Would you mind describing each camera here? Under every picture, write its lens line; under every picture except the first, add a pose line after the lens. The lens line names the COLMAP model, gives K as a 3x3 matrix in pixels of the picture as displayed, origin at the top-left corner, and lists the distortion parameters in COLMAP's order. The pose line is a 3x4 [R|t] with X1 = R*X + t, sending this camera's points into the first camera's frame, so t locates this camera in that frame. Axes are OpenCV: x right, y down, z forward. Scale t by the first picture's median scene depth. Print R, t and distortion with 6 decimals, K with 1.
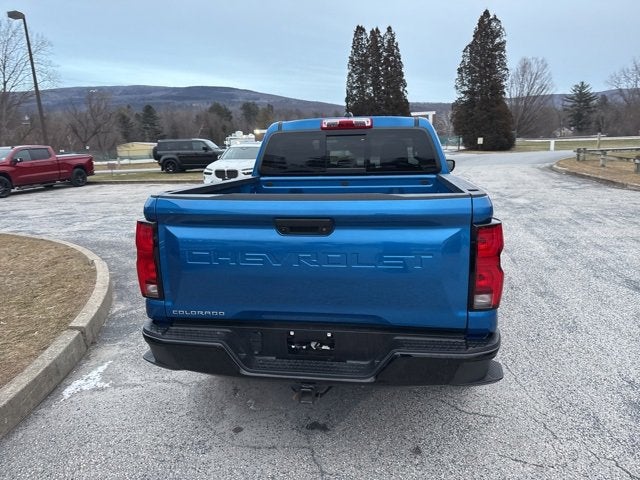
lens RADIAL K [[450.2, 0, 324.9], [0, 450.2, 242.1], [0, 0, 1]] dist [0.038330, -0.042089]
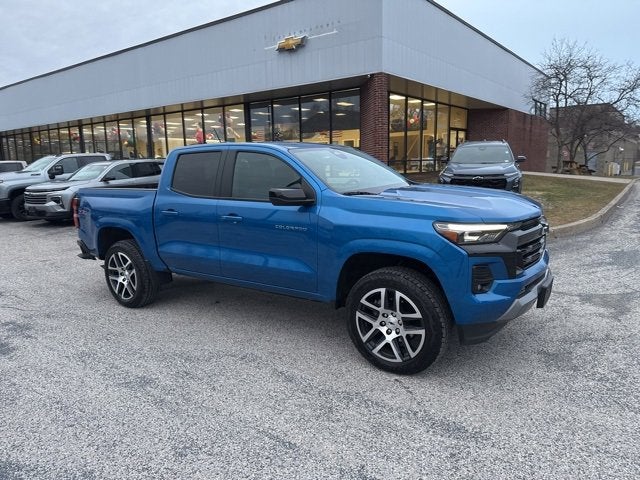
lens RADIAL K [[447.3, 0, 324.1], [0, 447.3, 240.0], [0, 0, 1]] dist [0.042137, -0.049144]
pose [[-0.432364, 0.195680, -0.880211, 1.199349], [-0.136526, 0.950708, 0.278415, -0.428307], [0.891304, 0.240548, -0.384336, 1.887845]]
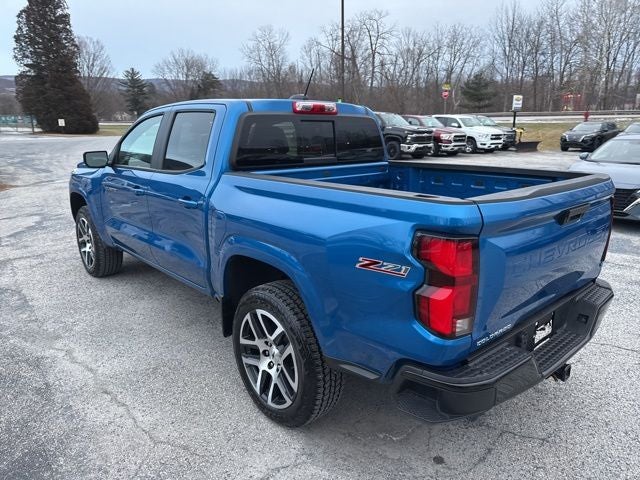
lens RADIAL K [[450.2, 0, 323.7], [0, 450.2, 240.9], [0, 0, 1]] dist [0.038330, -0.042089]
pose [[0.631816, -0.168877, 0.756498, -0.641210], [0.144309, 0.984542, 0.099260, -0.085192], [-0.761567, 0.046455, 0.646420, 0.402988]]
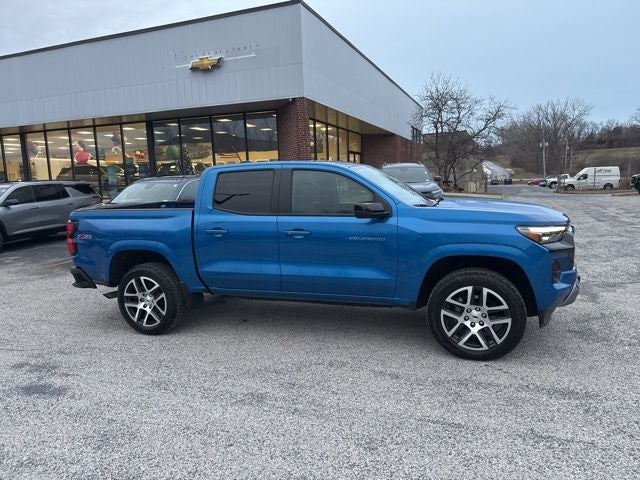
lens RADIAL K [[447.3, 0, 322.1], [0, 447.3, 245.7], [0, 0, 1]] dist [0.042137, -0.049144]
pose [[-0.172820, 0.179796, -0.968404, 1.414514], [-0.152607, 0.966437, 0.206665, -0.357947], [0.973059, 0.183502, -0.139582, 1.481977]]
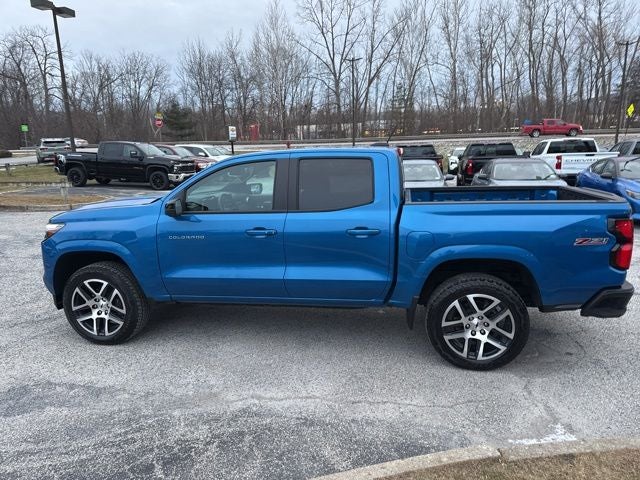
lens RADIAL K [[450.2, 0, 323.4], [0, 450.2, 244.9], [0, 0, 1]] dist [0.038330, -0.042089]
pose [[0.027530, -0.185031, 0.982347, -1.143984], [0.223283, 0.959029, 0.174382, -0.270684], [-0.974365, 0.214540, 0.067717, 1.126517]]
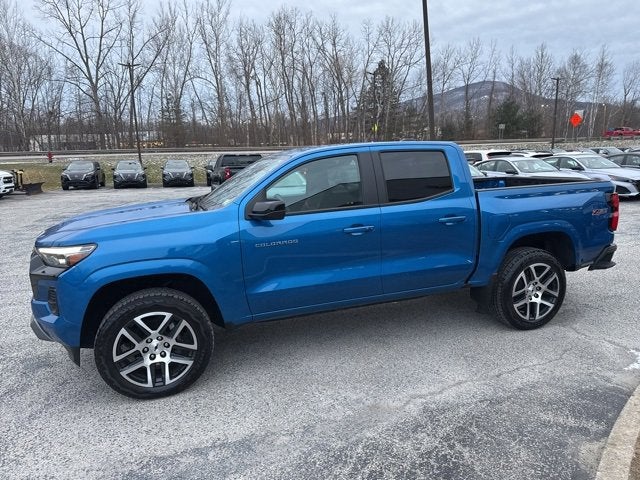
lens RADIAL K [[450.2, 0, 324.1], [0, 450.2, 240.3], [0, 0, 1]] dist [0.038330, -0.042089]
pose [[-0.470996, -0.124193, 0.873349, -0.949939], [0.219856, 0.942272, 0.252562, -0.389216], [-0.854299, 0.310967, -0.416501, 1.802414]]
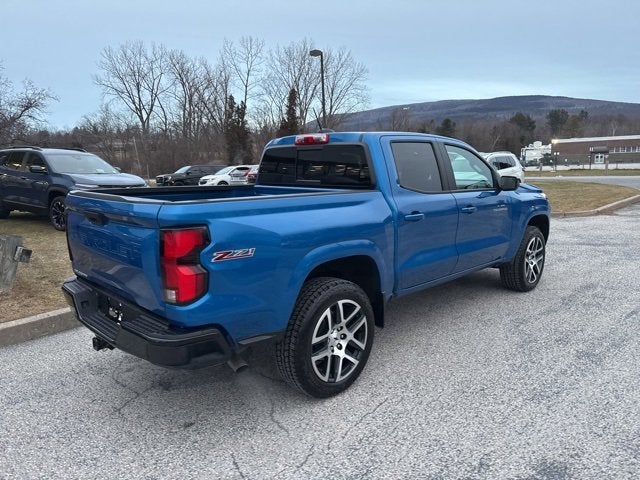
lens RADIAL K [[450.2, 0, 323.1], [0, 450.2, 239.2], [0, 0, 1]] dist [0.038330, -0.042089]
pose [[0.808648, 0.110794, -0.577765, 0.691593], [-0.128476, 0.991659, 0.010346, -0.038618], [0.574092, 0.065863, 0.816137, 0.145737]]
